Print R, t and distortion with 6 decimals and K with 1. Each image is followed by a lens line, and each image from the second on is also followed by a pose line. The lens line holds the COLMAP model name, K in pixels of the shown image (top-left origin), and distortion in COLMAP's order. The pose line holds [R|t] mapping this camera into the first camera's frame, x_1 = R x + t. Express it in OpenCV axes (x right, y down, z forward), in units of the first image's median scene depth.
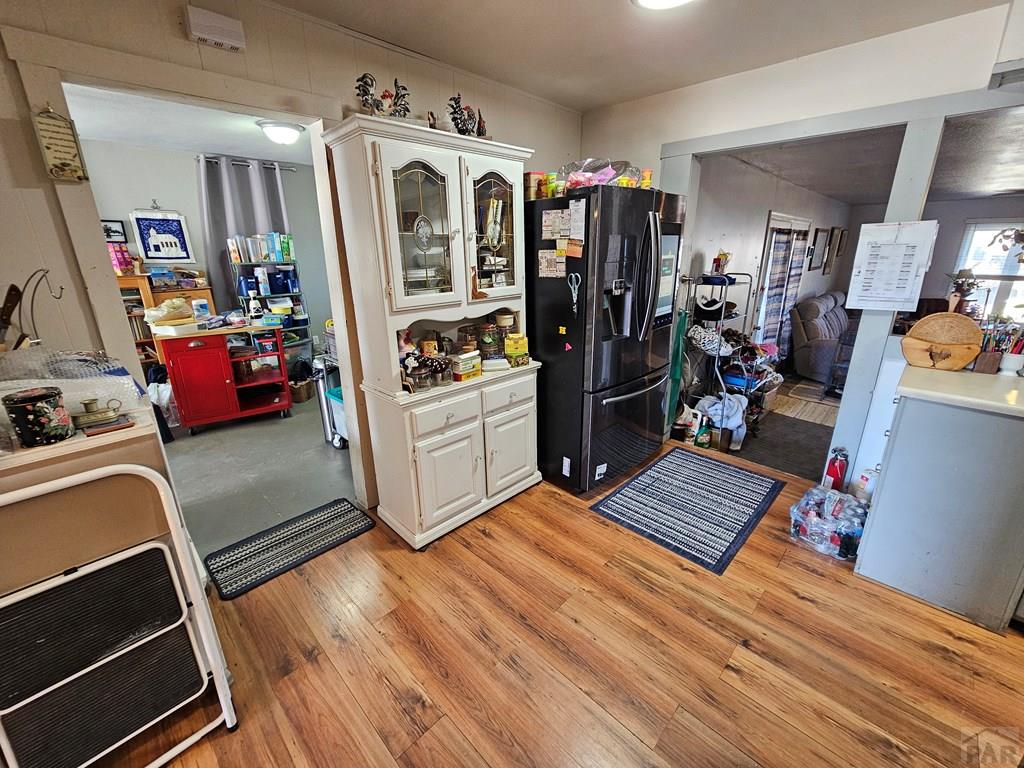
lens RADIAL K [[423.1, 0, 516.8], [0, 423.1, 378.7], [0, 0, 1]] dist [-0.001111, 0.001349]
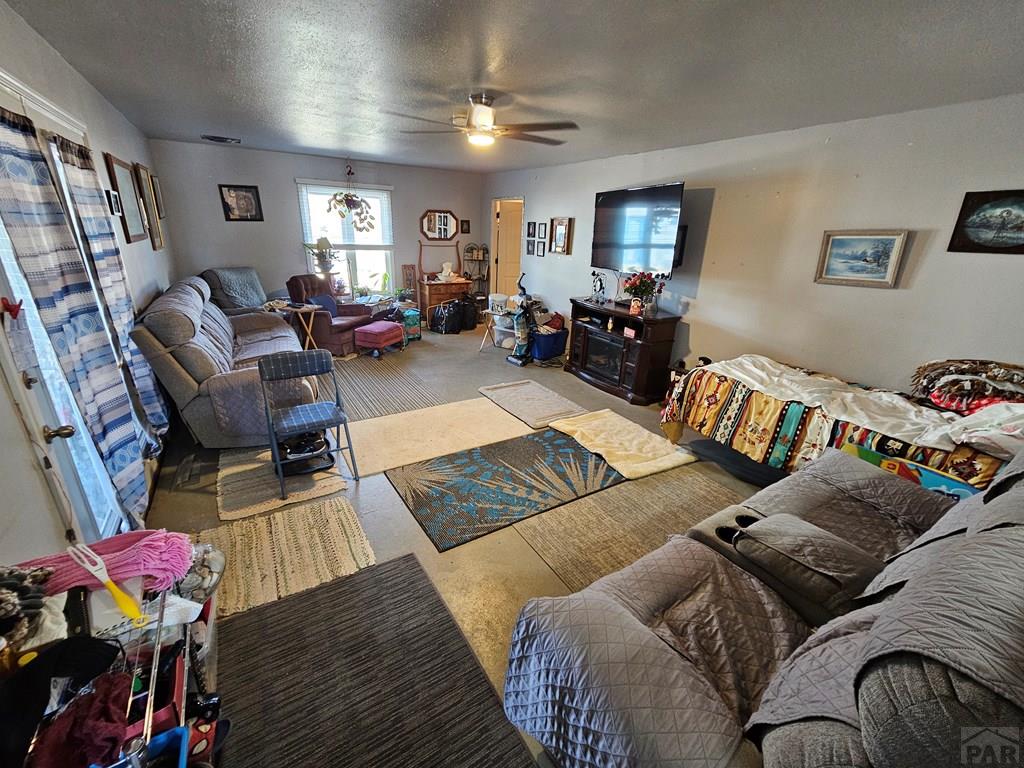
lens RADIAL K [[423.1, 0, 509.0], [0, 423.1, 379.9], [0, 0, 1]] dist [-0.001111, 0.001349]
pose [[0.238382, -0.314617, 0.918798, 0.717826], [0.258063, 0.932581, 0.252382, -0.284803], [-0.936257, 0.176945, 0.303502, 1.136619]]
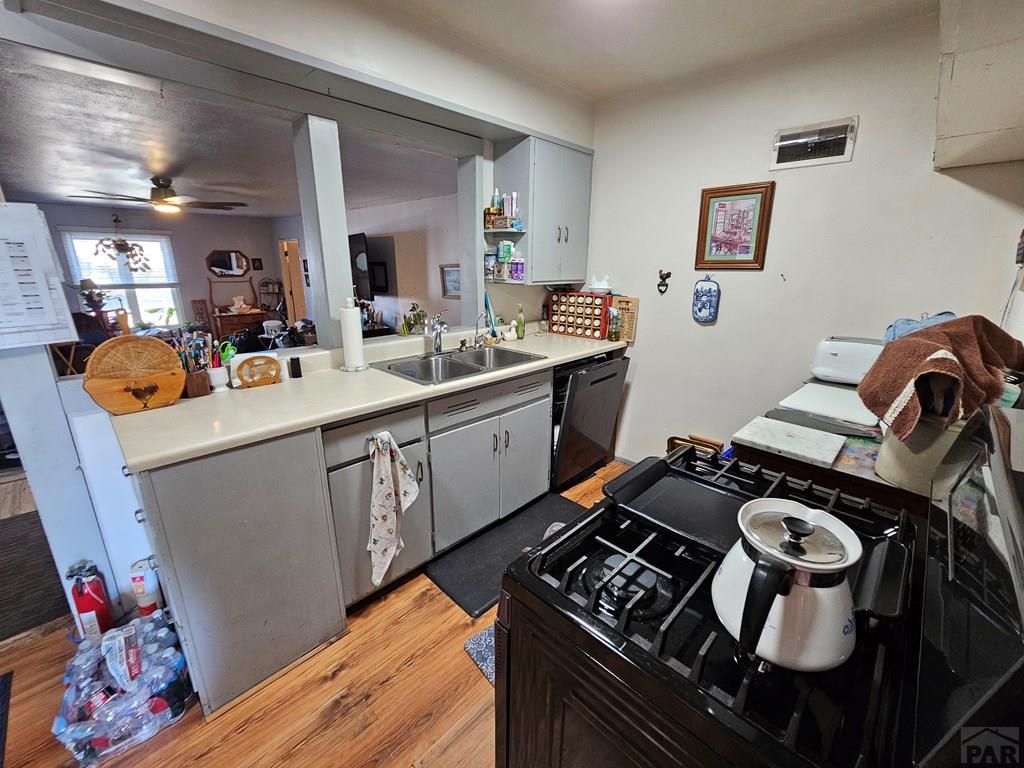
lens RADIAL K [[423.1, 0, 511.5], [0, 423.1, 379.9], [0, 0, 1]] dist [-0.001111, 0.001349]
pose [[-0.015126, -0.267613, 0.963408, 0.225349], [0.289561, 0.921058, 0.260395, -0.066472], [-0.957040, 0.282904, 0.063559, 0.268823]]
